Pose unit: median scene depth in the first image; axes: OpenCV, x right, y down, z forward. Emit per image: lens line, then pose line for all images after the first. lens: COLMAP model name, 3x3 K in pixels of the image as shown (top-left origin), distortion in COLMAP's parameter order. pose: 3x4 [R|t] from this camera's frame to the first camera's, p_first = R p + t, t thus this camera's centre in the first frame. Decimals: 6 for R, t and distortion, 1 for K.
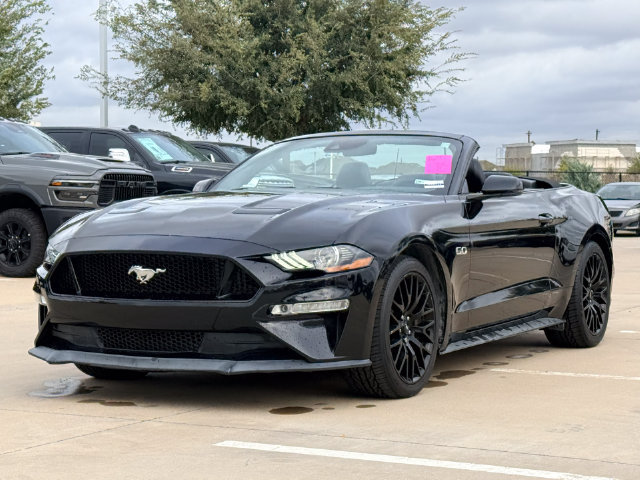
lens RADIAL K [[1408.5, 0, 320.3], [0, 1408.5, 212.4], [0, 0, 1]] dist [0.048004, 0.148196]
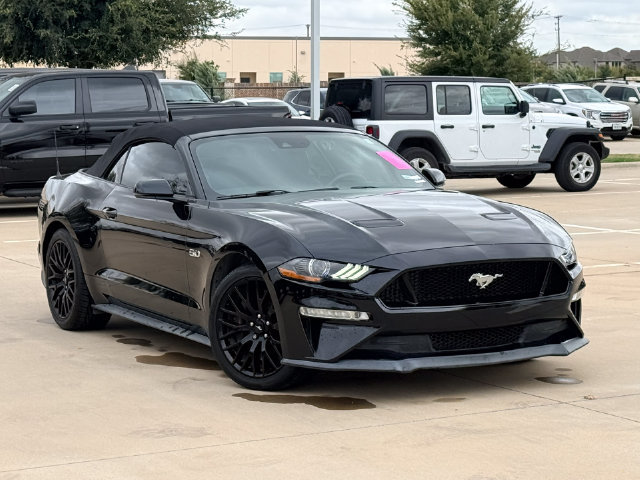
lens RADIAL K [[1659.0, 0, 348.8], [0, 1659.0, 239.7], [0, 0, 1]] dist [-0.041325, -0.589760]
pose [[0.544743, -0.076847, 0.835074, -1.228397], [0.015619, 0.996550, 0.081518, -0.093701], [-0.838457, -0.031363, 0.544064, 0.354223]]
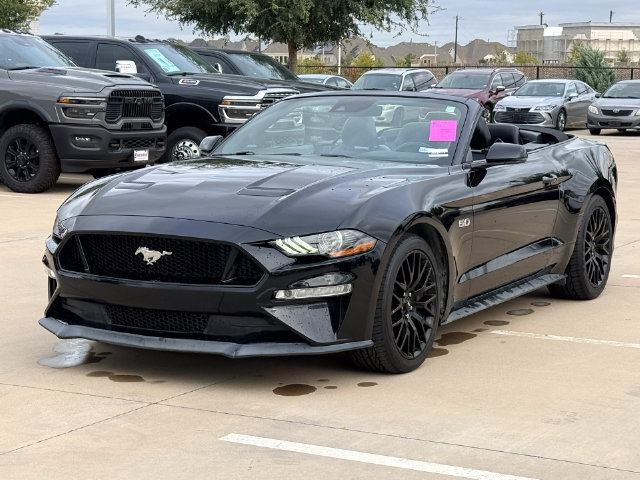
lens RADIAL K [[1409.1, 0, 309.5], [0, 1409.1, 240.0], [0, 0, 1]] dist [0.044866, 0.279064]
pose [[0.999889, 0.006685, -0.013321, 0.003044], [-0.005242, 0.994399, 0.105564, -0.072218], [0.013952, -0.105483, 0.994323, -0.009343]]
